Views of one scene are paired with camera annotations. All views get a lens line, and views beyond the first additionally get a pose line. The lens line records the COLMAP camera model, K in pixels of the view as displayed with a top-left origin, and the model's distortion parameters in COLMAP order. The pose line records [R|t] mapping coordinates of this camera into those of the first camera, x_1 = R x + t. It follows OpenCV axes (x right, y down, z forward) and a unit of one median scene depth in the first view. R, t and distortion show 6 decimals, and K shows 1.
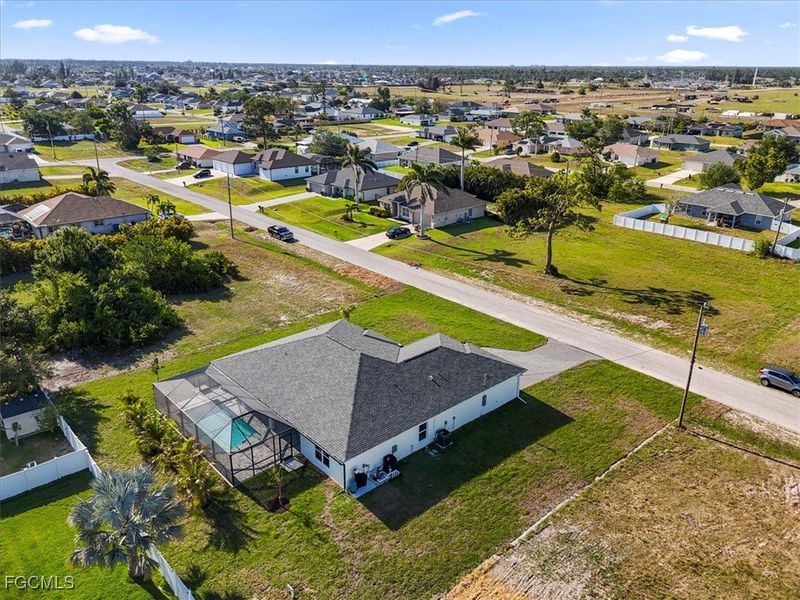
lens RADIAL K [[591.3, 0, 399.5], [0, 591.3, 318.6], [0, 0, 1]] dist [0.072178, -0.073374]
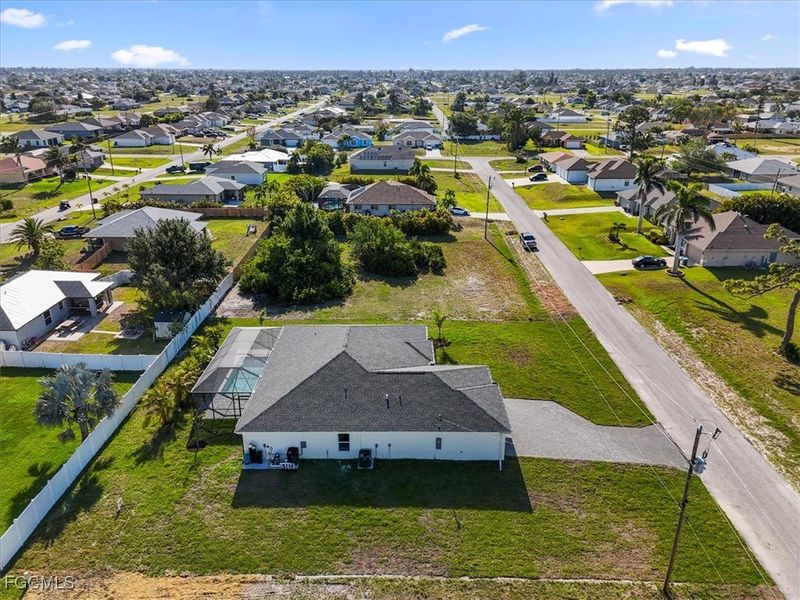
lens RADIAL K [[591.3, 0, 399.8], [0, 591.3, 302.9], [0, 0, 1]] dist [0.072178, -0.073374]
pose [[0.739013, 0.235973, -0.631012, 0.399588], [-0.256371, 0.964683, 0.060503, -0.068249], [0.623004, 0.117060, 0.773410, 0.161093]]
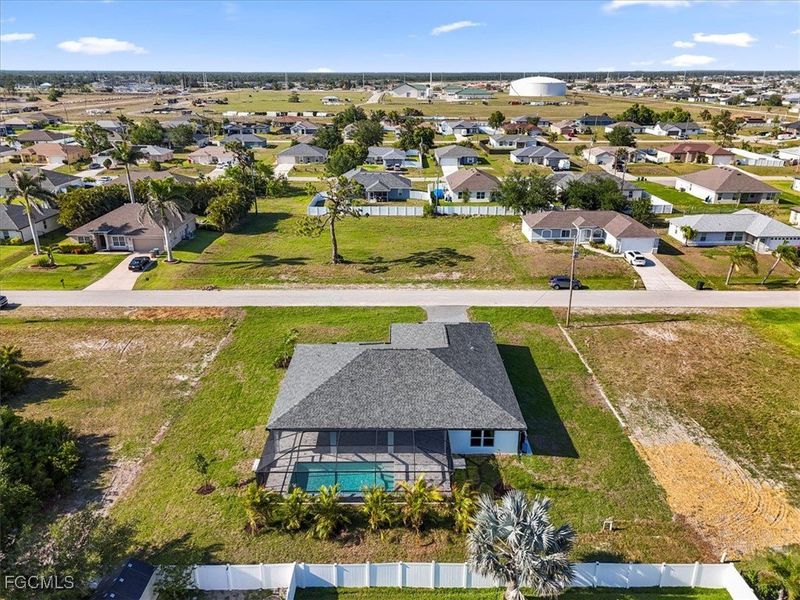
lens RADIAL K [[591.3, 0, 399.3], [0, 591.3, 302.8], [0, 0, 1]] dist [0.072178, -0.073374]
pose [[0.671231, -0.276680, 0.687675, -0.503130], [0.296282, 0.950538, 0.093243, -0.082511], [-0.679460, 0.141158, 0.720006, 0.165075]]
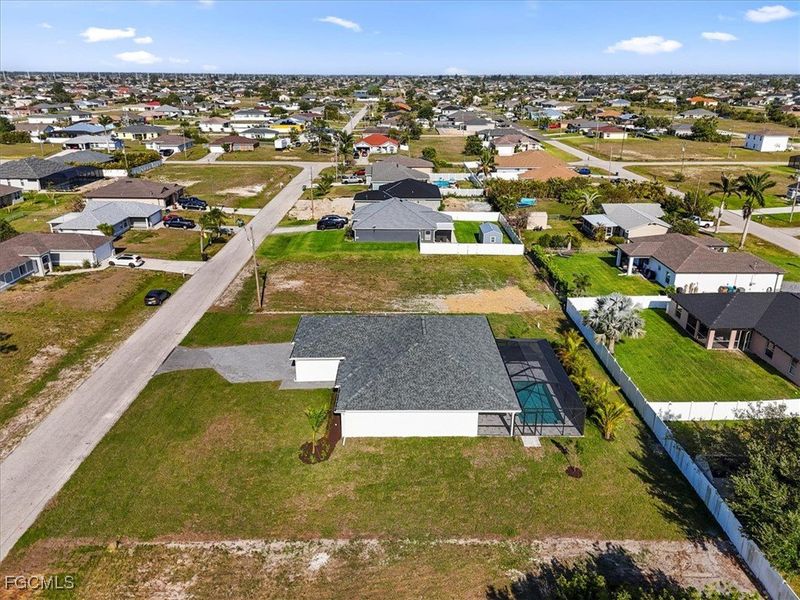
lens RADIAL K [[591.3, 0, 398.2], [0, 591.3, 299.2], [0, 0, 1]] dist [0.072178, -0.073374]
pose [[-0.743124, -0.247821, 0.621572, -0.481698], [0.252203, 0.756663, 0.603204, -0.440762], [-0.619807, 0.605018, -0.499793, 1.012471]]
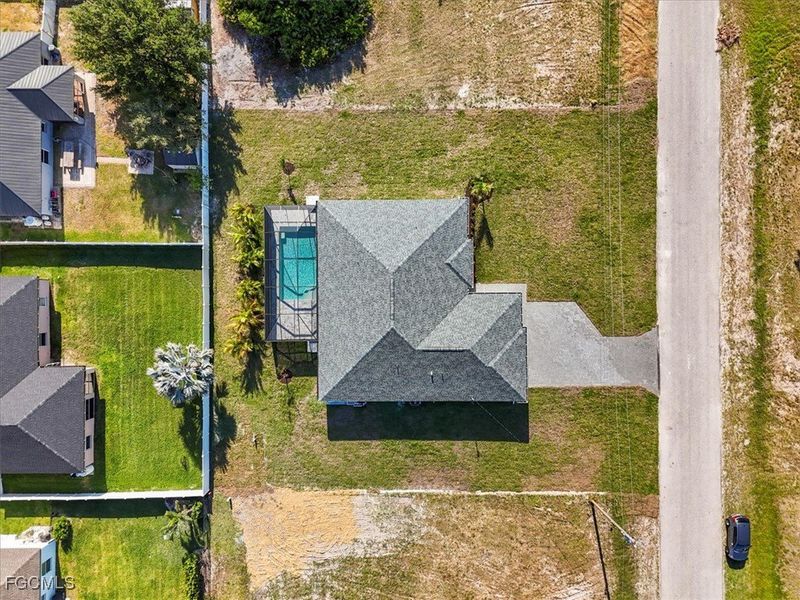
lens RADIAL K [[591.3, 0, 402.4], [0, 591.3, 299.3], [0, 0, 1]] dist [0.072178, -0.073374]
pose [[0.744756, 0.666962, -0.022346, -0.039390], [-0.241561, 0.300648, 0.922637, -0.638868], [0.622082, -0.681742, 0.385021, 0.384294]]
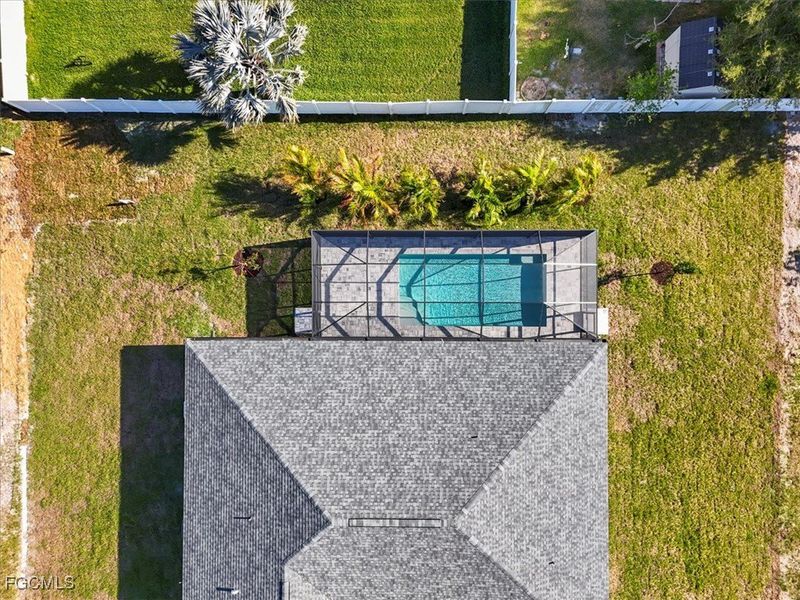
lens RADIAL K [[591.3, 0, 401.1], [0, 591.3, 303.1], [0, 0, 1]] dist [0.072178, -0.073374]
pose [[-0.673994, 0.738737, -0.000069, -0.155185], [-0.277646, -0.253227, 0.926709, -0.244555], [0.684577, 0.624615, 0.375780, 0.459152]]
